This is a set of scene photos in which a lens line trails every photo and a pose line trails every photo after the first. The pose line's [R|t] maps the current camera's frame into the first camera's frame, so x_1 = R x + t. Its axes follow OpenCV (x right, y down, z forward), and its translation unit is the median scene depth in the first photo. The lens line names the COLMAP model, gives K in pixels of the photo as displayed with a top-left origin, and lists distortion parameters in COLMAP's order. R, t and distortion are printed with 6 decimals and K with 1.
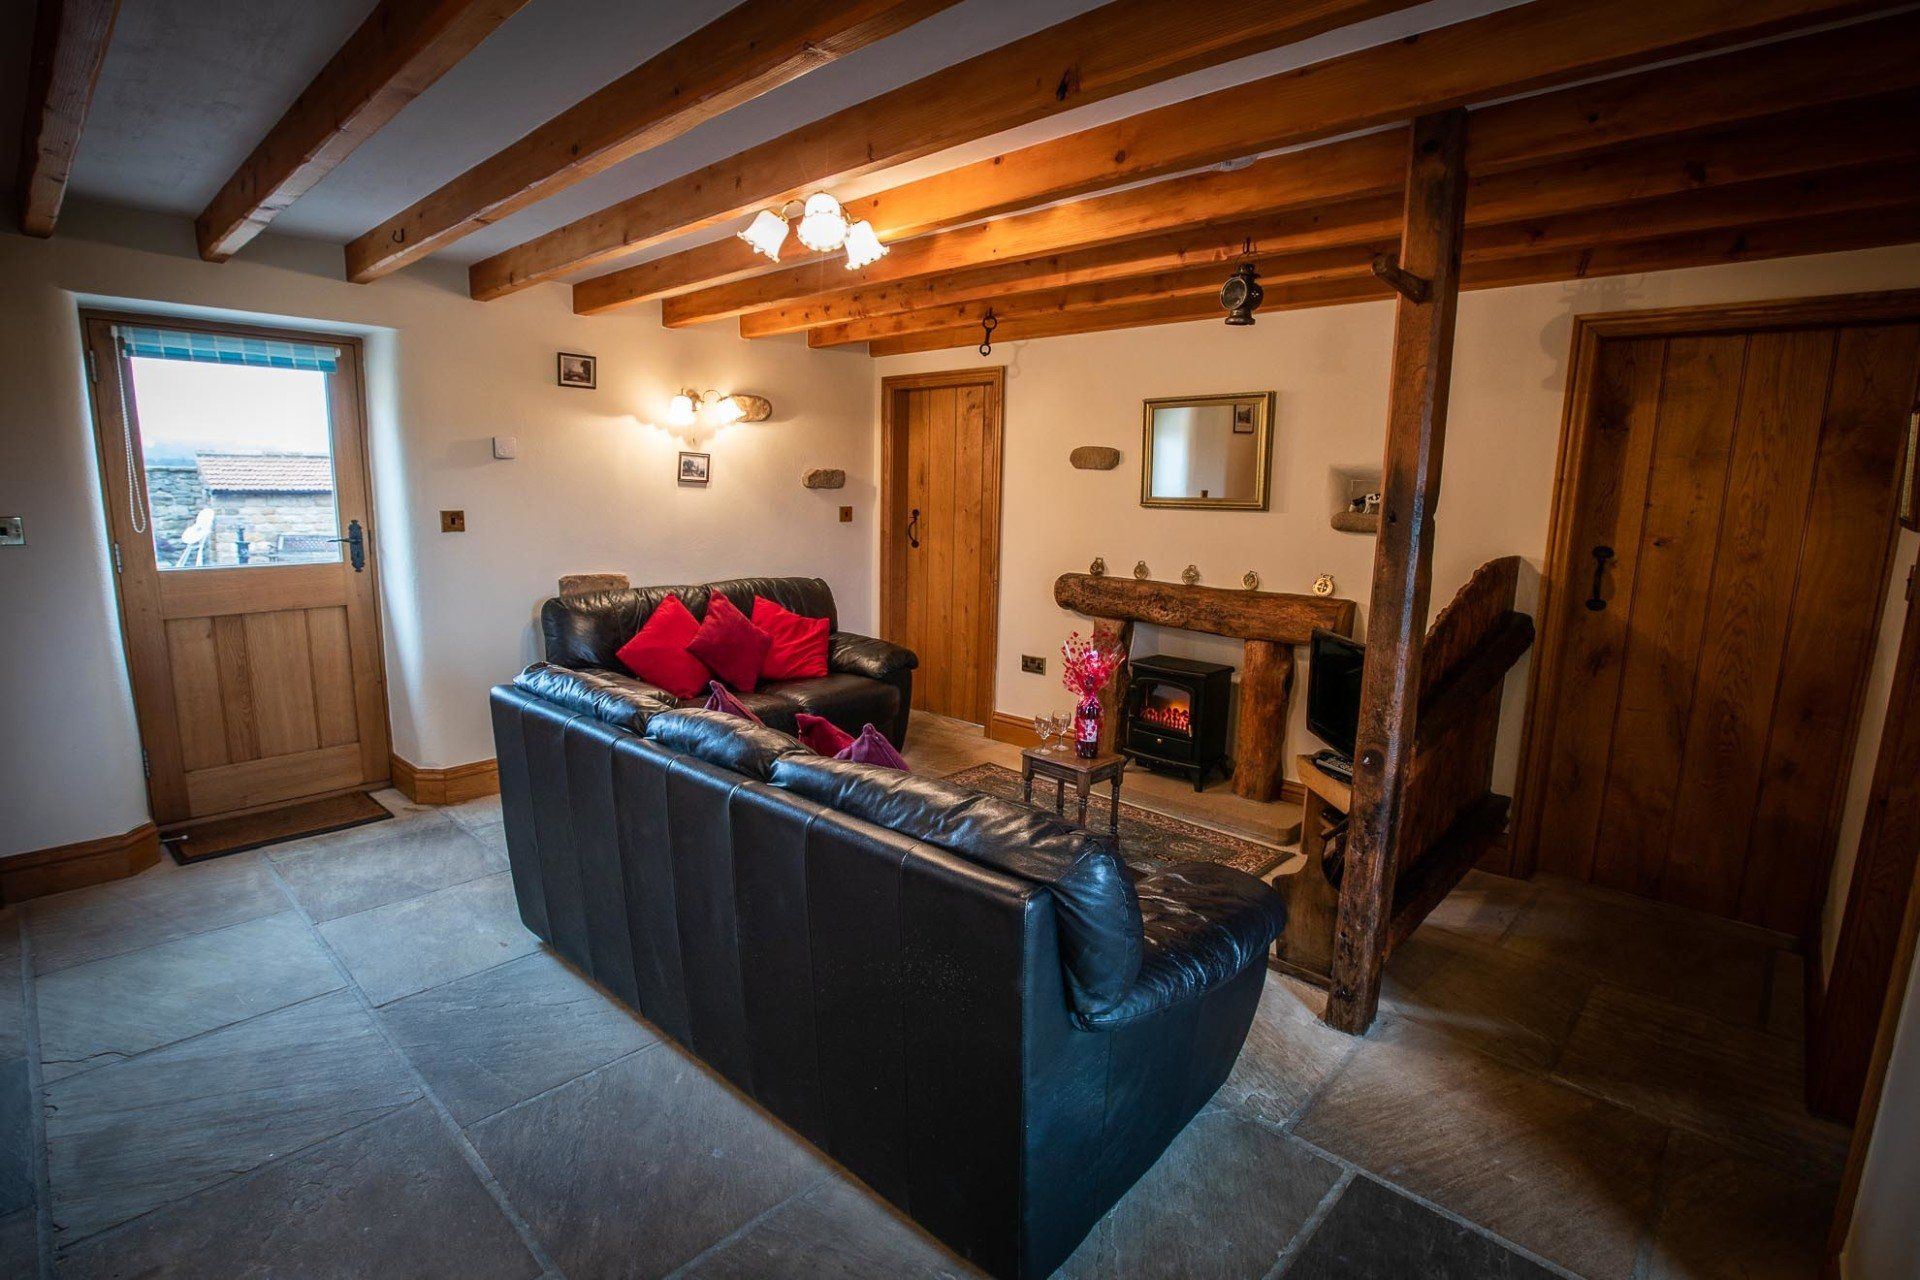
lens RADIAL K [[923.8, 0, 958.9], [0, 923.8, 642.0], [0, 0, 1]] dist [-0.041639, 0.013149]
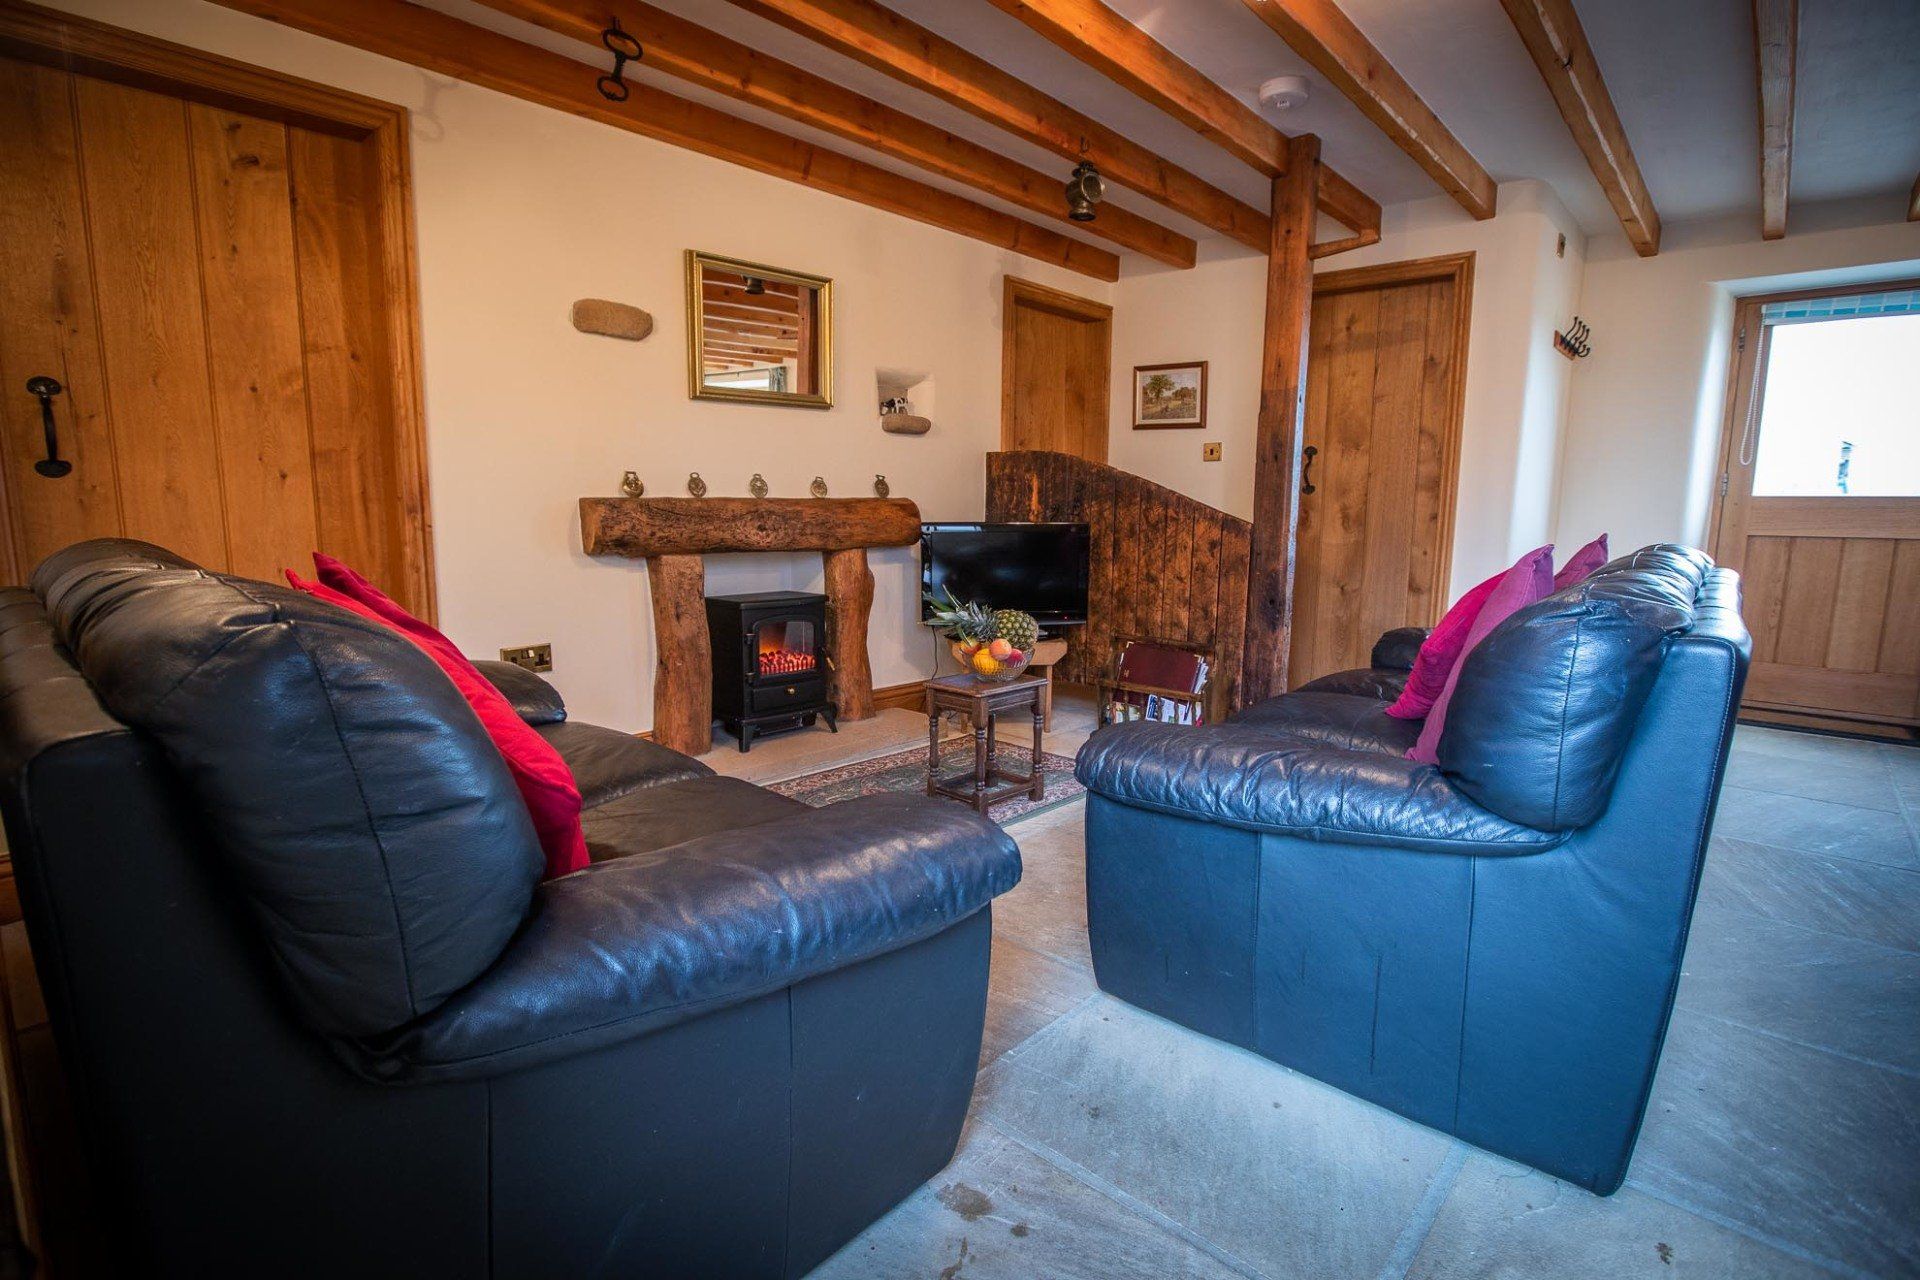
lens RADIAL K [[923.8, 0, 958.9], [0, 923.8, 642.0], [0, 0, 1]] dist [-0.041639, 0.013149]
pose [[-0.024069, -0.170834, 0.985006, -0.505304], [0.165047, 0.971092, 0.172453, -0.043311], [-0.985992, 0.166723, 0.004822, 0.731367]]
